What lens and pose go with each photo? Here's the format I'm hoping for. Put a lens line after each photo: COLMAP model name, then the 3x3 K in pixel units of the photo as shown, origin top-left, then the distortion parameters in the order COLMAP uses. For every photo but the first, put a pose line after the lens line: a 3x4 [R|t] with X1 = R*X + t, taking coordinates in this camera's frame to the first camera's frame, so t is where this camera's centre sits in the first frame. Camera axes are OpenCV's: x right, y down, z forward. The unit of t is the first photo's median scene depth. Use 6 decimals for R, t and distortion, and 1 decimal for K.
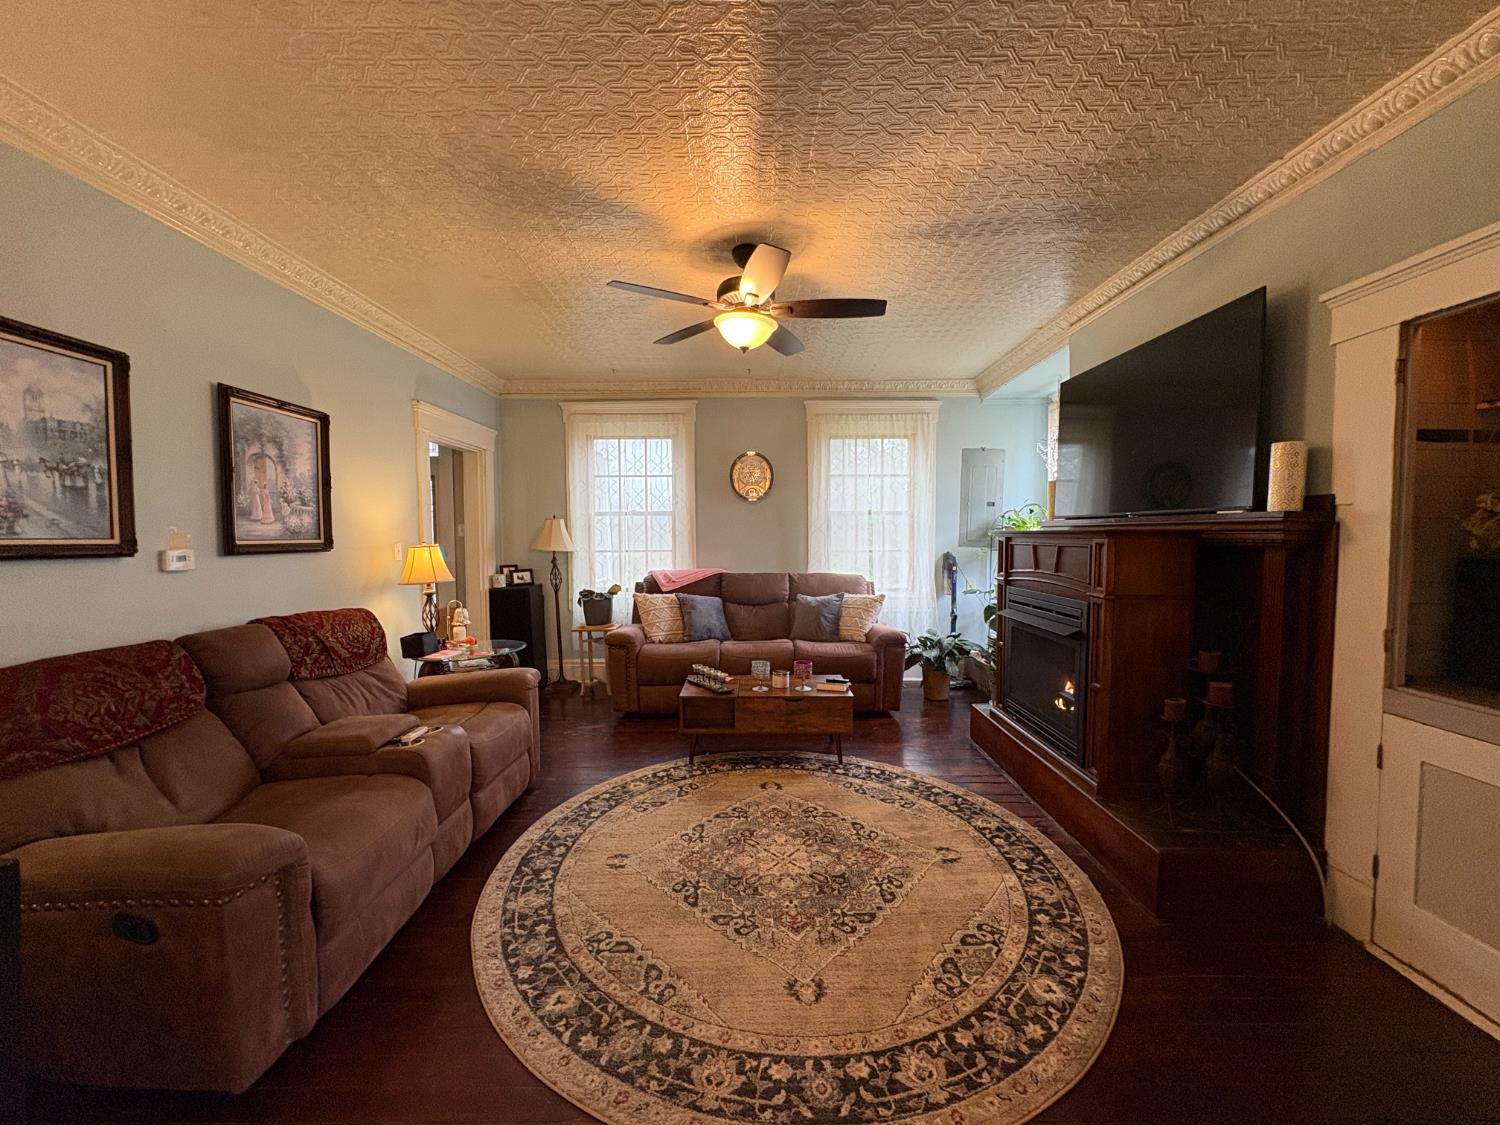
lens RADIAL K [[594.5, 0, 750.1], [0, 594.5, 563.0], [0, 0, 1]] dist [-0.000324, 0.000183]
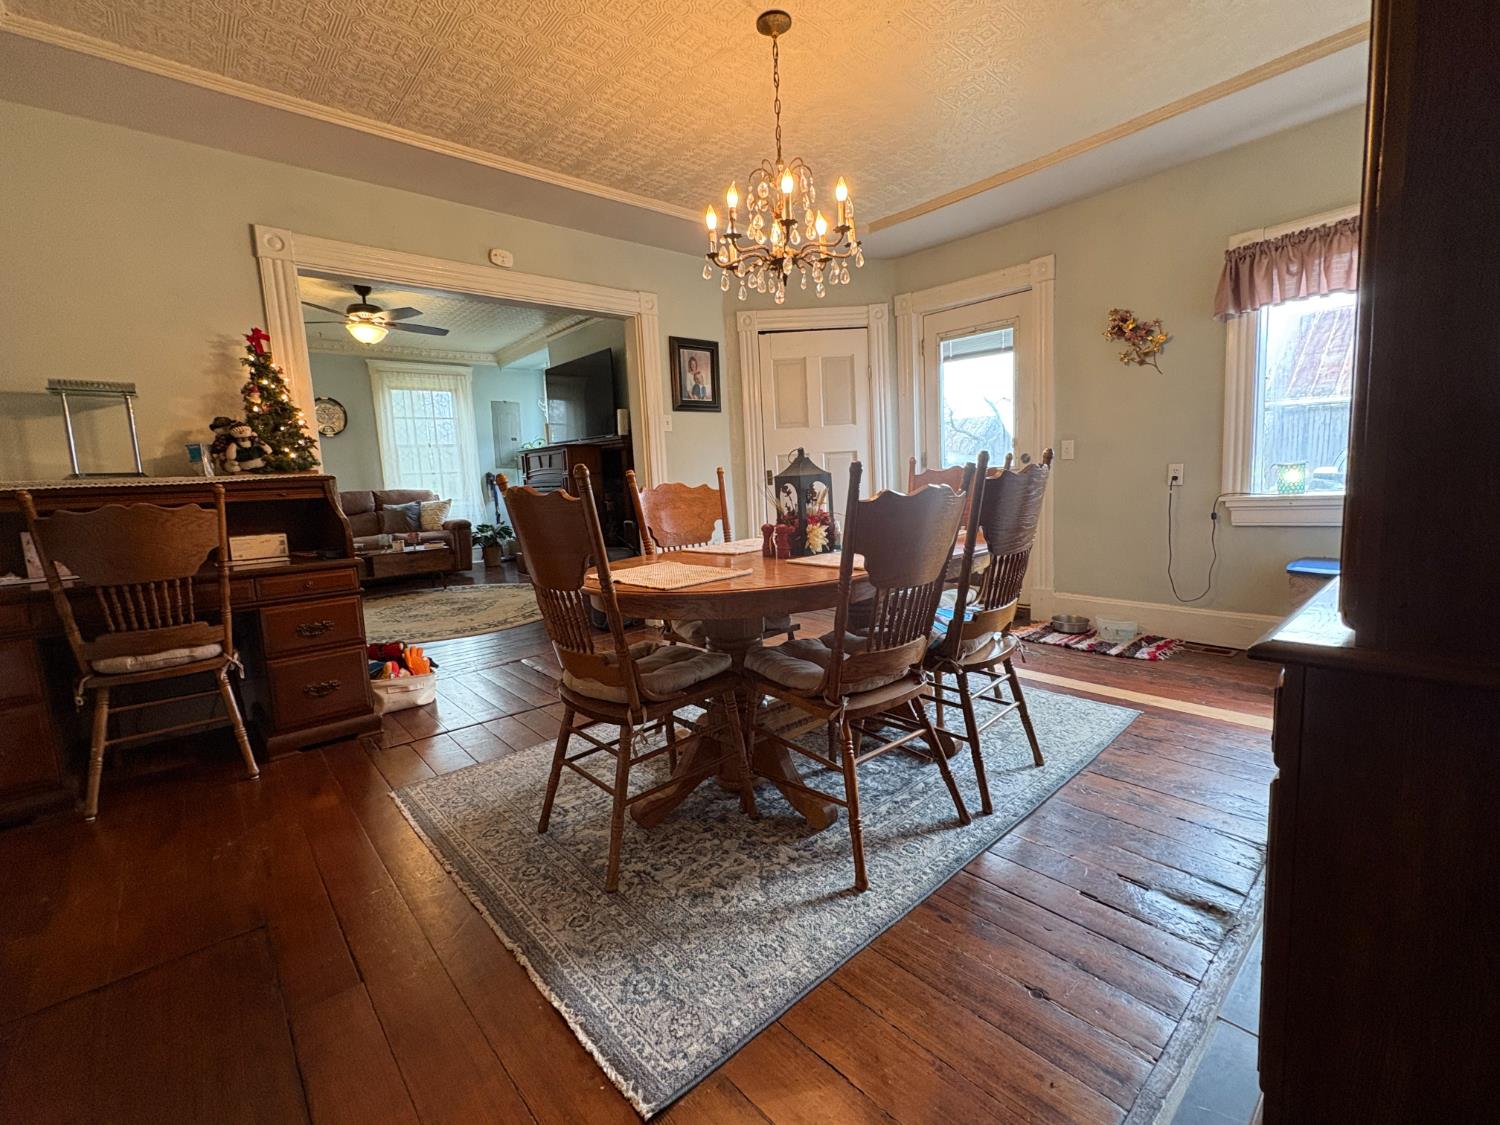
lens RADIAL K [[652.4, 0, 747.1], [0, 652.4, 563.4], [0, 0, 1]] dist [0.000331, 0.000075]
pose [[0.748857, -0.121867, 0.651431, -0.450955], [0.076753, 0.992281, 0.097400, 0.164054], [-0.658272, -0.022939, 0.752430, -1.075547]]
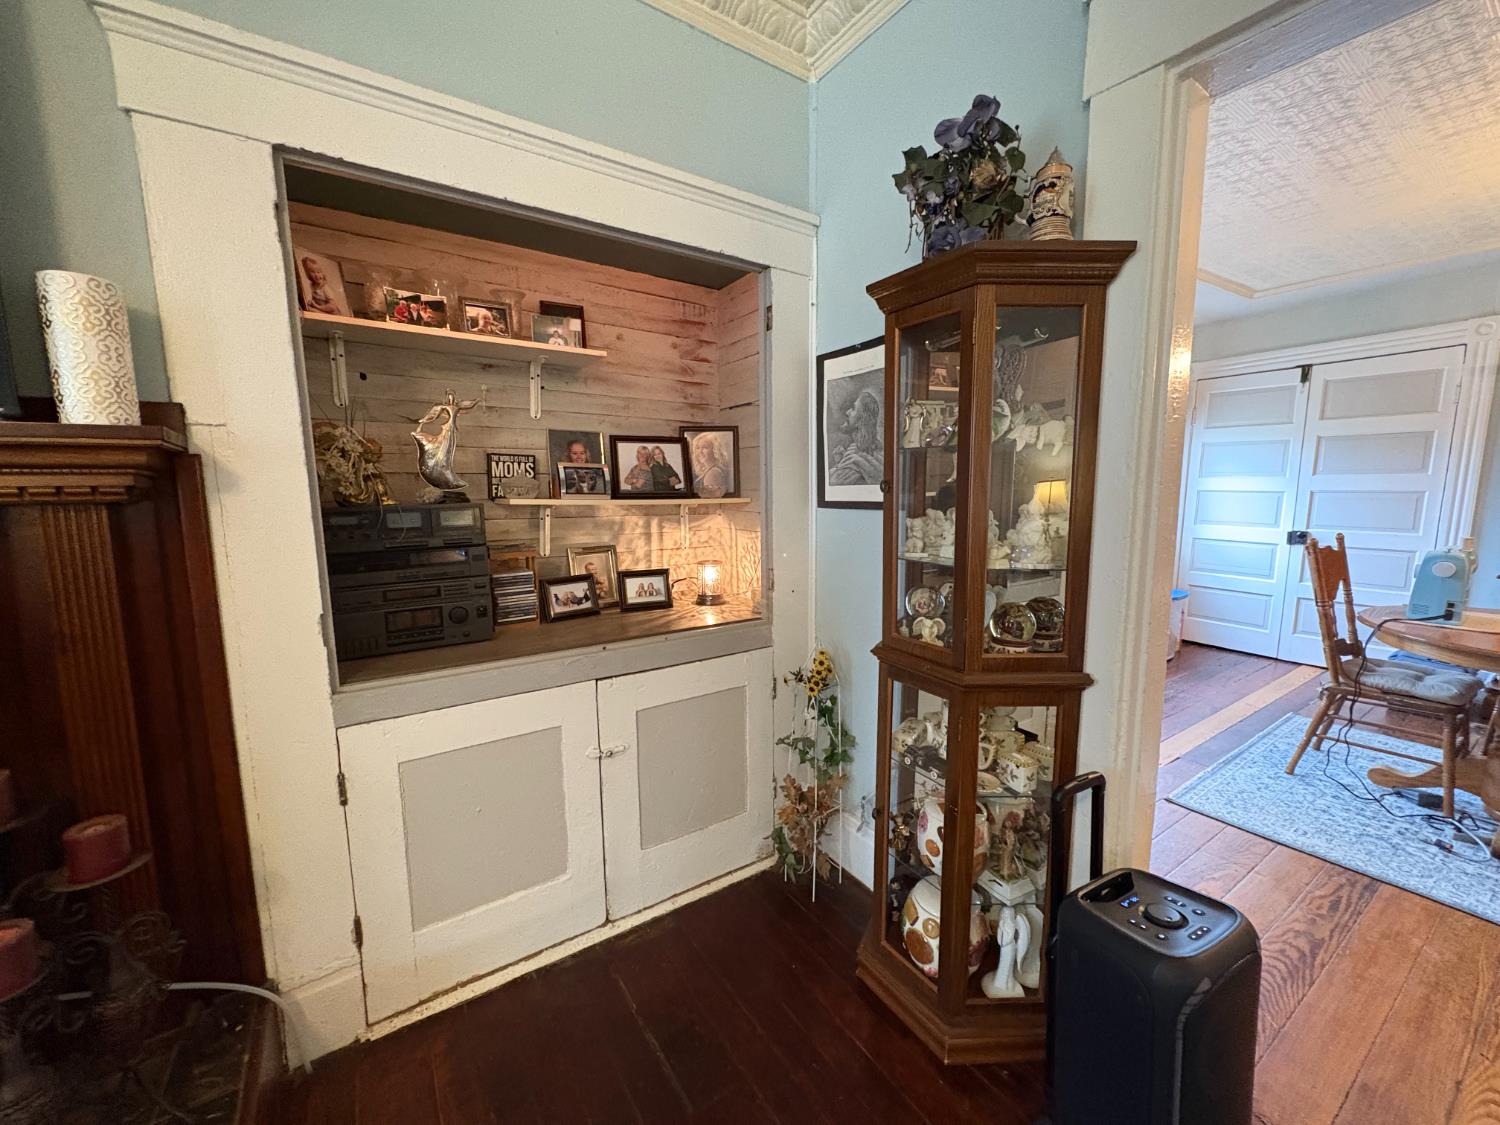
lens RADIAL K [[594.5, 0, 749.2], [0, 594.5, 561.4], [0, 0, 1]] dist [-0.000324, 0.000183]
pose [[-0.554933, -0.098623, 0.826028, 0.135527], [0.056709, 0.986153, 0.155838, -0.017138], [-0.829960, 0.133323, -0.541656, 0.568884]]
